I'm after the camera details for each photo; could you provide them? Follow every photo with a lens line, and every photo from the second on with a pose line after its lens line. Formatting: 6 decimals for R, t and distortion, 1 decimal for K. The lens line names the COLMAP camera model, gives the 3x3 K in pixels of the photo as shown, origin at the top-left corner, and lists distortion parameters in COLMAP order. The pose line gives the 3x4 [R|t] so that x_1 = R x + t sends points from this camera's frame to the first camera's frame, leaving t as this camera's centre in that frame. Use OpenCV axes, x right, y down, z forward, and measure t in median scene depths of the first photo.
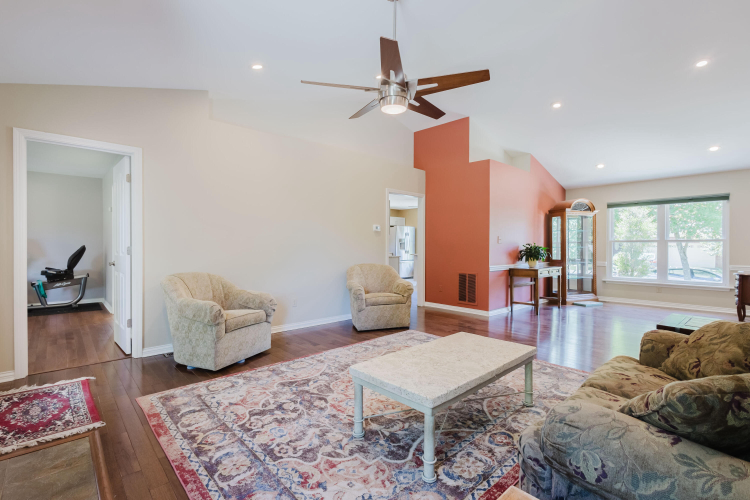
lens RADIAL K [[343.4, 0, 373.4], [0, 343.4, 247.8], [0, 0, 1]] dist [0.007958, -0.000258]
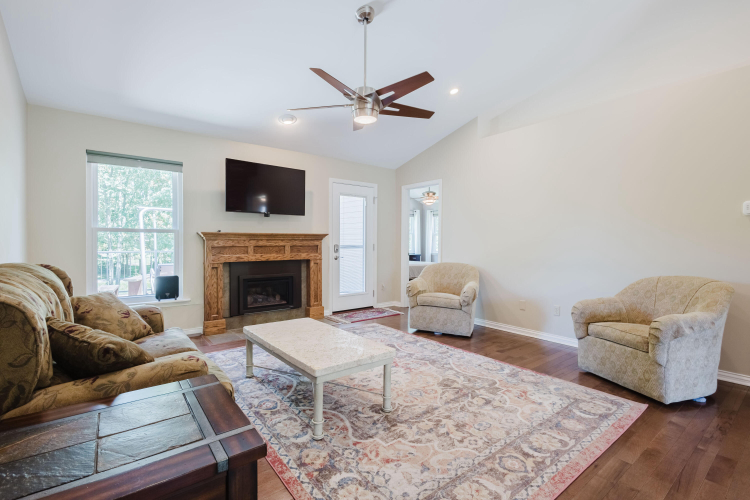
lens RADIAL K [[343.4, 0, 373.4], [0, 343.4, 247.8], [0, 0, 1]] dist [0.007958, -0.000258]
pose [[-0.076630, 0.013001, -0.996975, 1.141581], [-0.012299, 0.999827, 0.013984, -0.002408], [0.996984, 0.013334, -0.076457, 1.090465]]
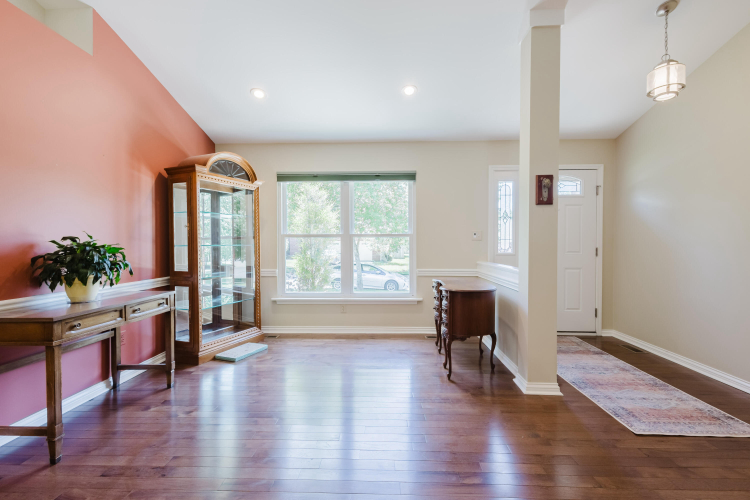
lens RADIAL K [[345.6, 0, 376.0], [0, 345.6, 247.9], [0, 0, 1]] dist [0.008163, -0.000001]
pose [[0.696491, -0.012578, 0.717456, 0.986809], [0.006478, 0.999916, 0.011242, -0.006854], [-0.717537, -0.003182, 0.696514, 1.230574]]
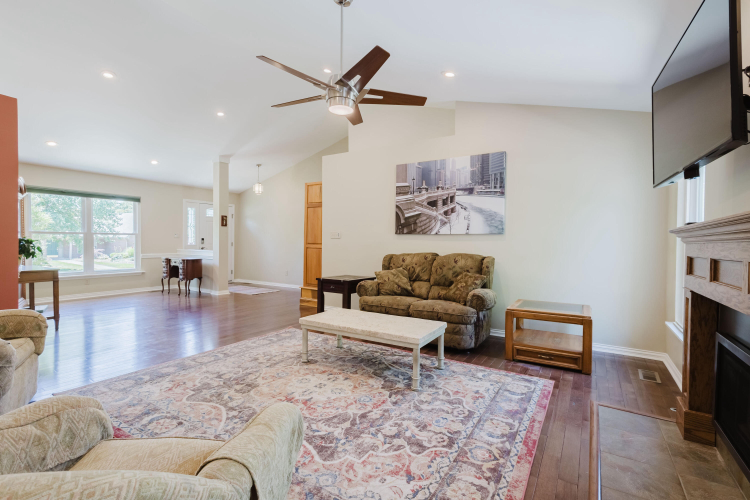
lens RADIAL K [[345.6, 0, 376.0], [0, 345.6, 247.9], [0, 0, 1]] dist [0.008163, -0.000001]
pose [[-0.268353, -0.022502, 0.963058, -0.955965], [-0.006120, 0.999747, 0.021654, -0.010288], [-0.963301, -0.000083, -0.268422, 1.149670]]
